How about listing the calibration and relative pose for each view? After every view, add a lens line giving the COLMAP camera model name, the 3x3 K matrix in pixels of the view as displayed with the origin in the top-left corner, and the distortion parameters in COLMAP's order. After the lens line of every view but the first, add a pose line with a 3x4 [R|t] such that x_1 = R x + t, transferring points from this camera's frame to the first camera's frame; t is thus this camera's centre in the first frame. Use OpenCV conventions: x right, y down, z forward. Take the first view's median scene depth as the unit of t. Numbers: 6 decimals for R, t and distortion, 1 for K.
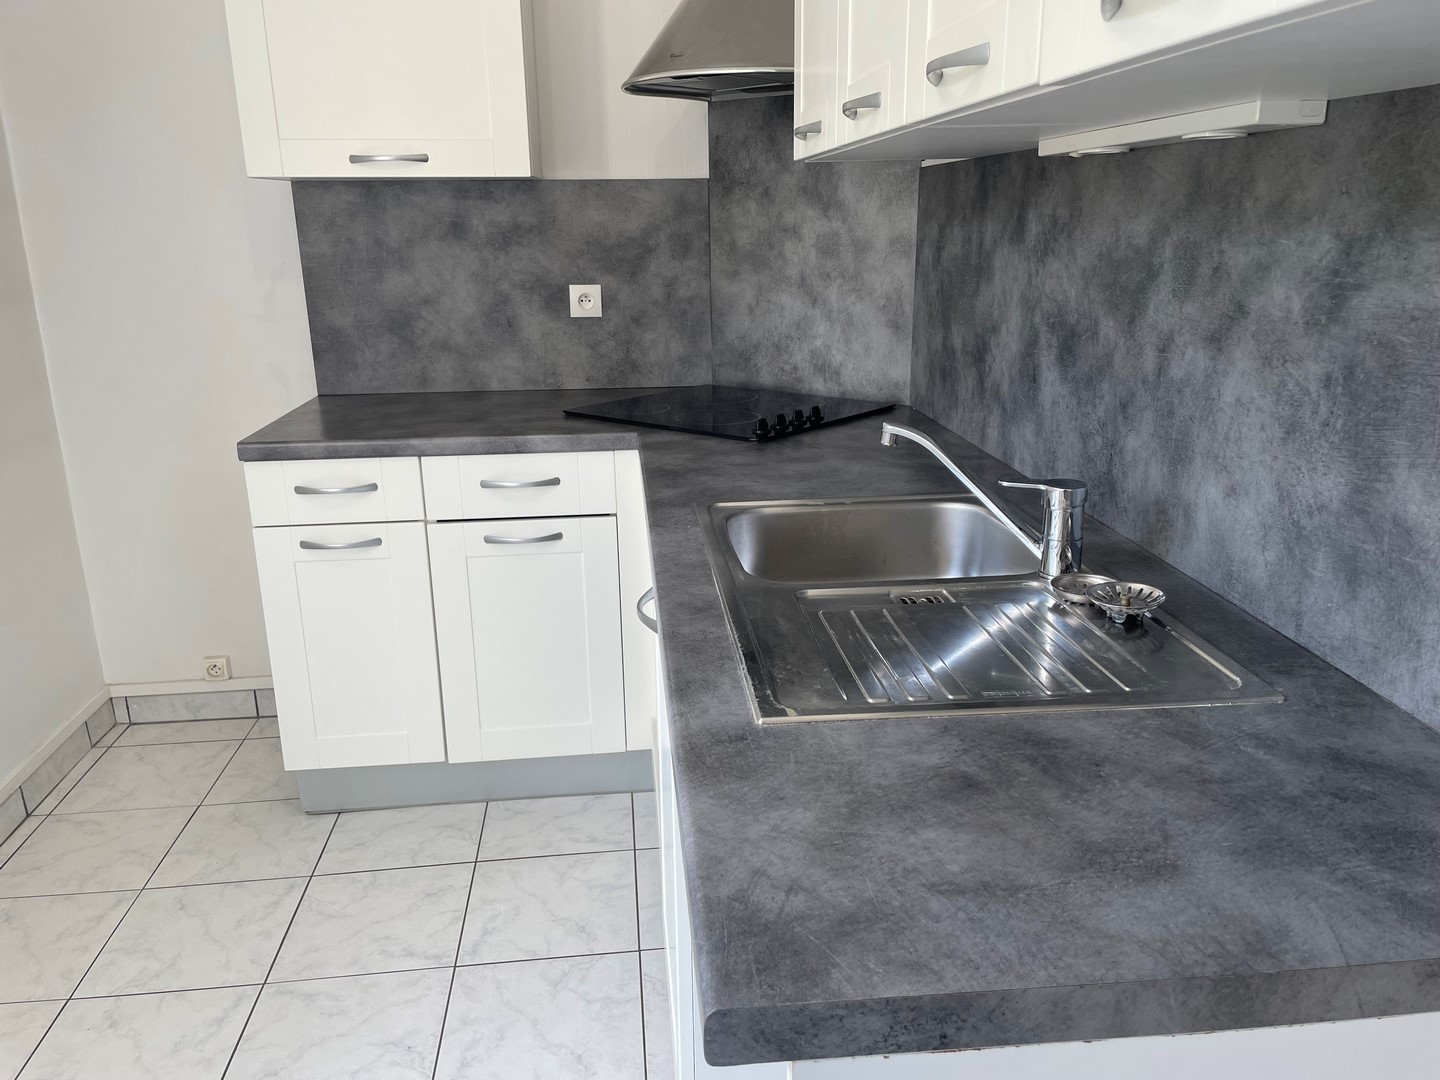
lens RADIAL K [[1102.7, 0, 725.0], [0, 1102.7, 554.0], [0, 0, 1]] dist [0.100483, -0.142333]
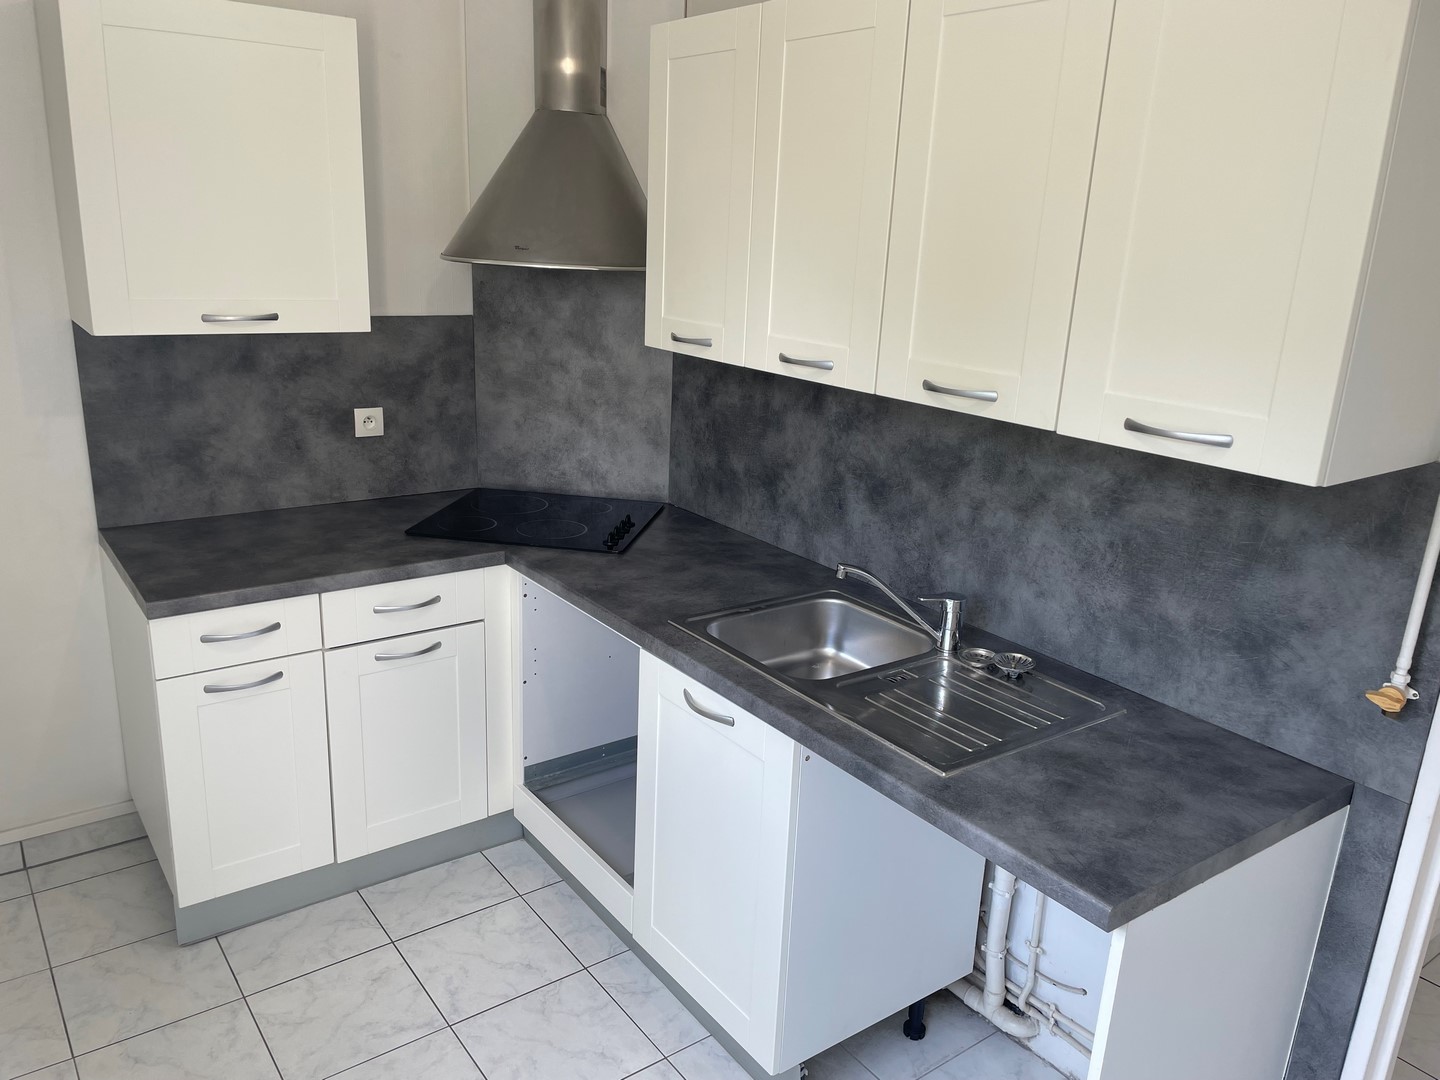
lens RADIAL K [[1102.7, 0, 725.0], [0, 1102.7, 554.0], [0, 0, 1]] dist [0.100483, -0.142333]
pose [[0.854541, -0.099410, 0.509782, -0.490172], [0.093981, 0.994906, 0.036471, -0.128566], [-0.510810, 0.016743, 0.859530, -0.156806]]
